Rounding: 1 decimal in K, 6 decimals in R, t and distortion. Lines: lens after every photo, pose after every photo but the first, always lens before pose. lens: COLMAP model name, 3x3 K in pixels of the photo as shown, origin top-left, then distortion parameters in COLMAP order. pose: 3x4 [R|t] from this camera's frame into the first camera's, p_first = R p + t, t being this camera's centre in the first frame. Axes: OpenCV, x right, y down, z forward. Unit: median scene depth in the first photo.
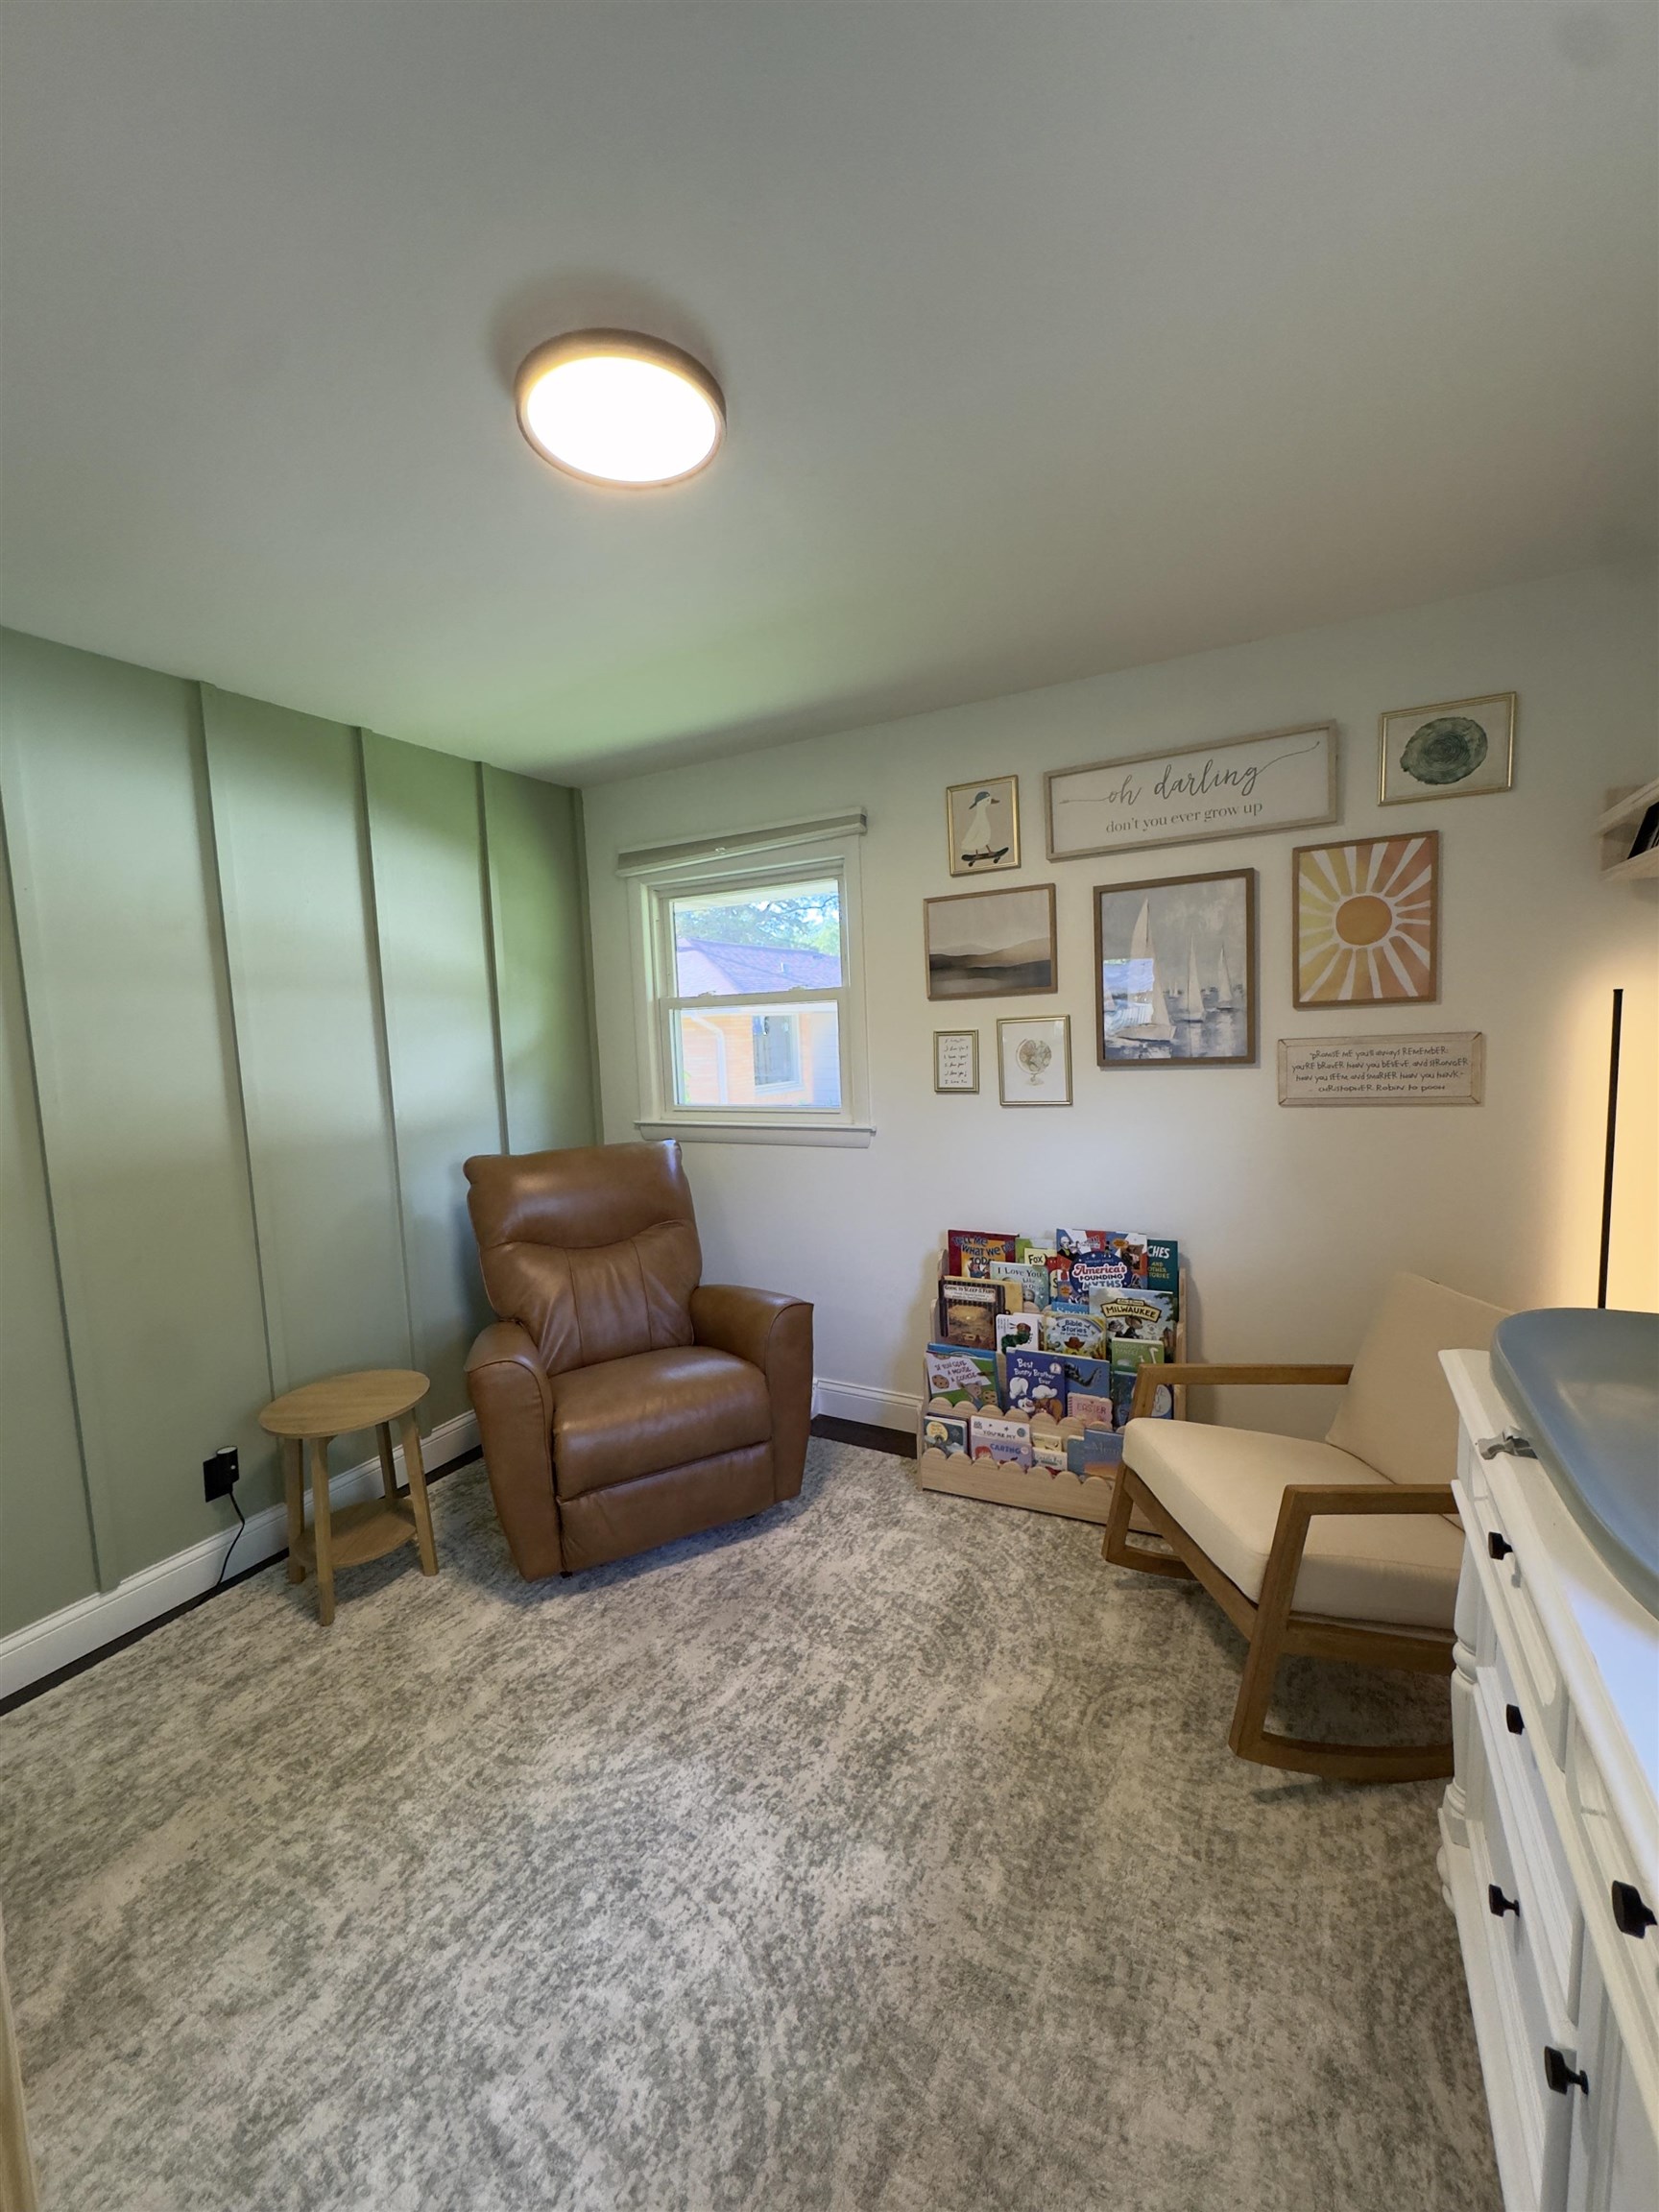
lens RADIAL K [[884.5, 0, 835.4], [0, 884.5, 1108.9], [0, 0, 1]] dist [-0.008744, -0.000415]
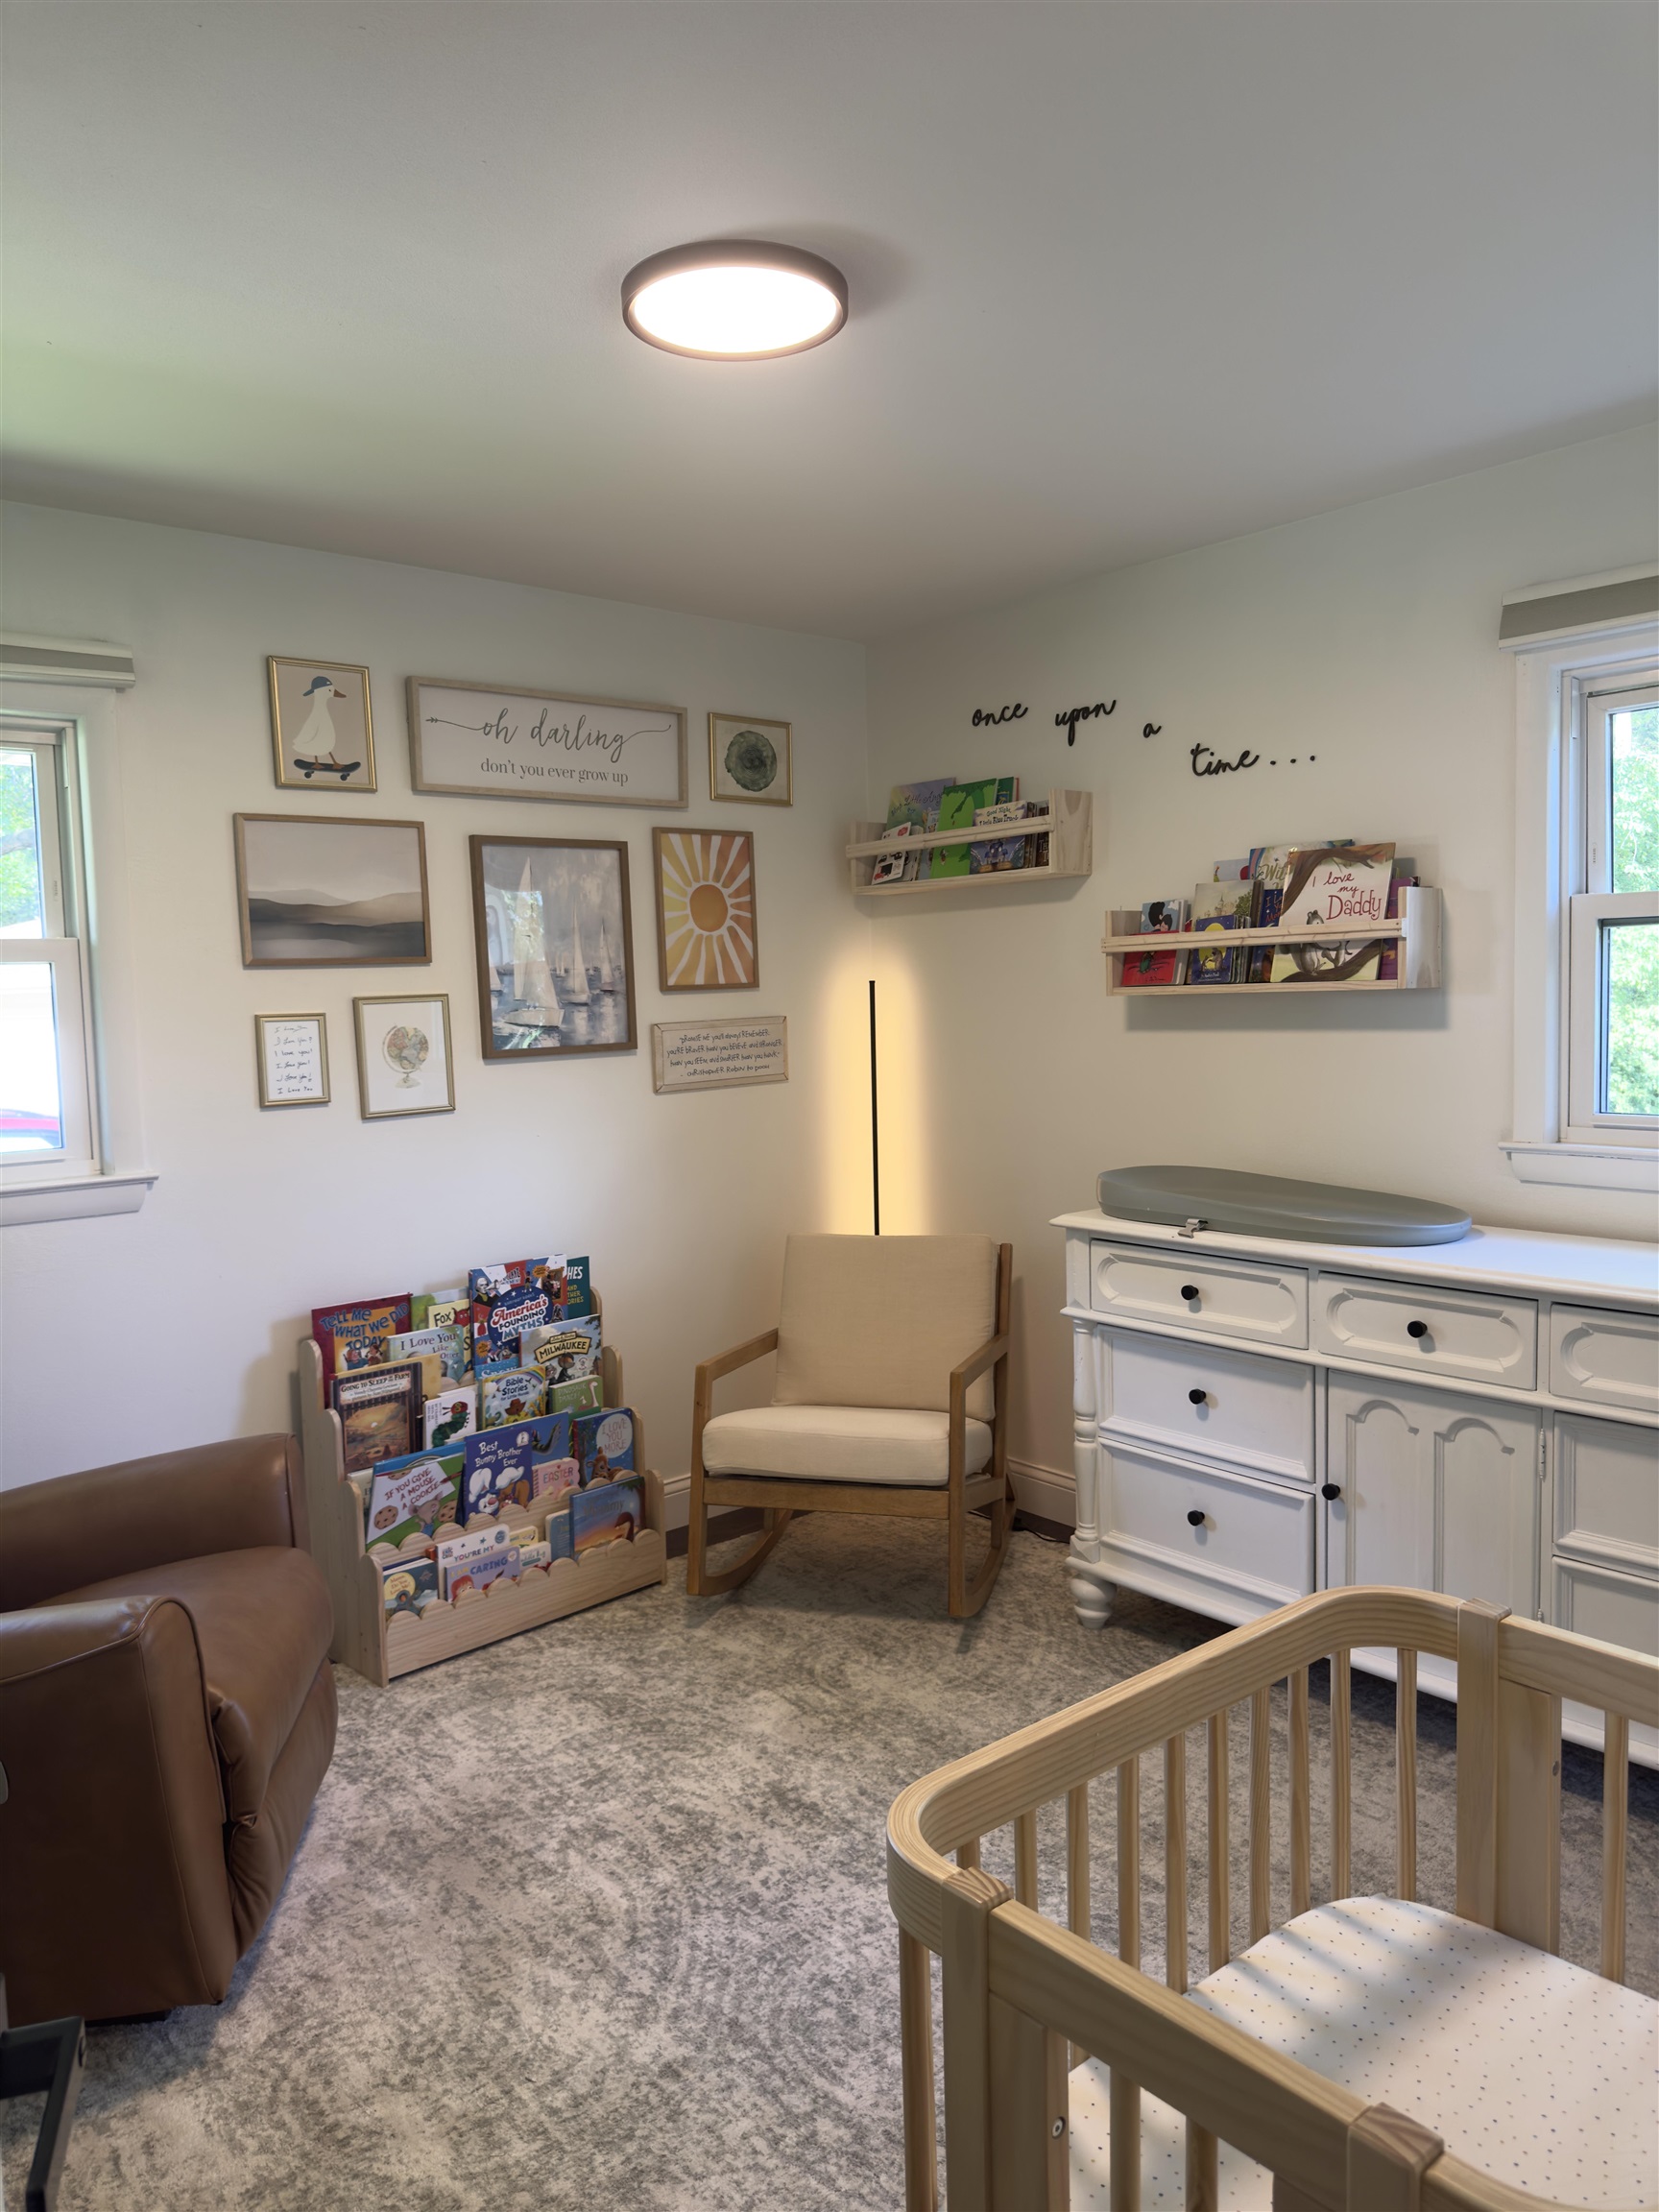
lens RADIAL K [[1544.0, 0, 839.5], [0, 1544.0, 1109.2], [0, 0, 1]] dist [0.158010, -0.303485]
pose [[0.345203, -0.039440, 0.937699, -0.948796], [0.107297, 0.994224, 0.002317, 0.029116], [-0.932375, 0.099812, 0.347441, 0.225044]]
